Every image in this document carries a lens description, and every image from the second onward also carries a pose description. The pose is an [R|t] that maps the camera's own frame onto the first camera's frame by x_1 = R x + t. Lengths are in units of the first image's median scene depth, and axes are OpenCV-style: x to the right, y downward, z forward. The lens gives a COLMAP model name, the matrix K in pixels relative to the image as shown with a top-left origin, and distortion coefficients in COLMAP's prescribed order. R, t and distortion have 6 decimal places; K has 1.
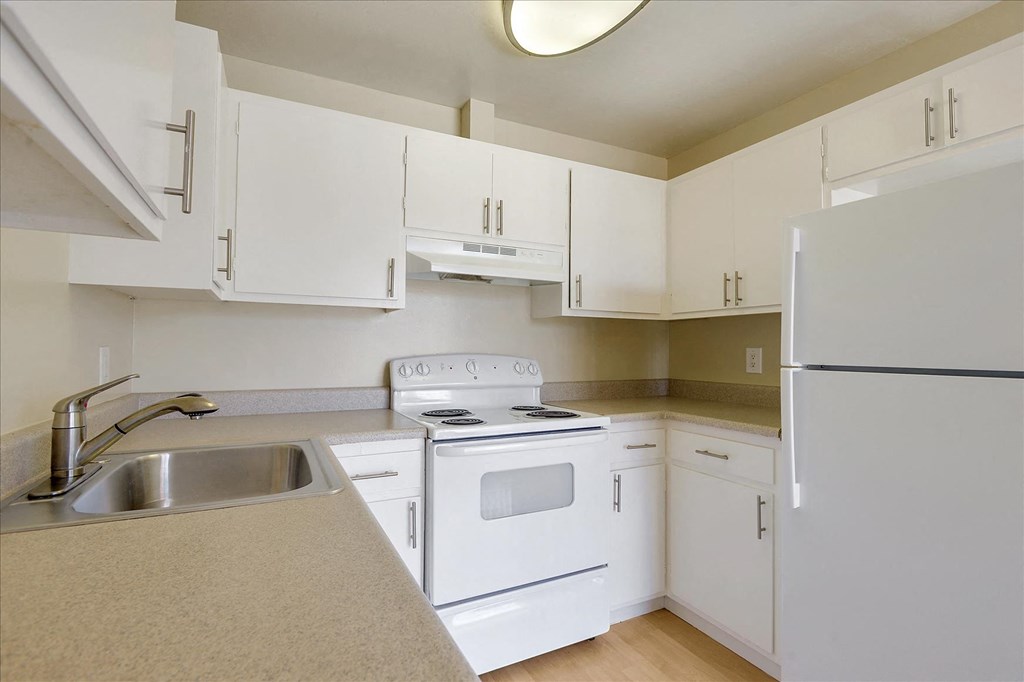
lens RADIAL K [[493.0, 0, 515.5], [0, 493.0, 342.5], [0, 0, 1]] dist [0.006972, 0.000176]
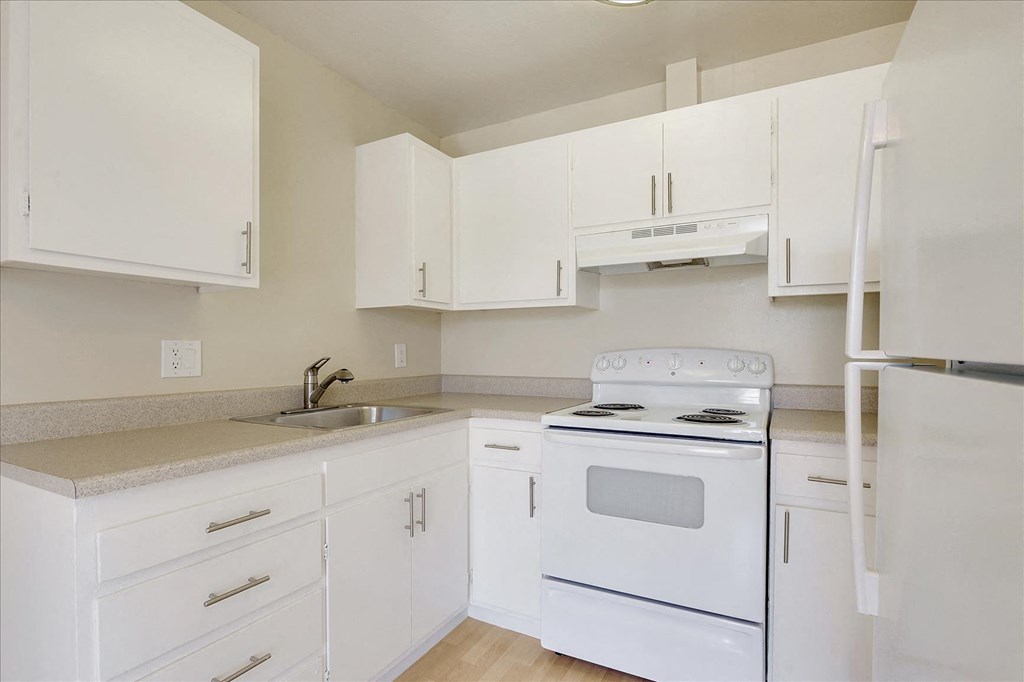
lens RADIAL K [[512.5, 0, 521.6], [0, 512.5, 362.1], [0, 0, 1]] dist [-0.008729, 0.001954]
pose [[0.575020, 0.019015, -0.817918, 0.584730], [0.021218, 0.999047, 0.038143, 0.009110], [0.817864, -0.039287, 0.574069, 0.247950]]
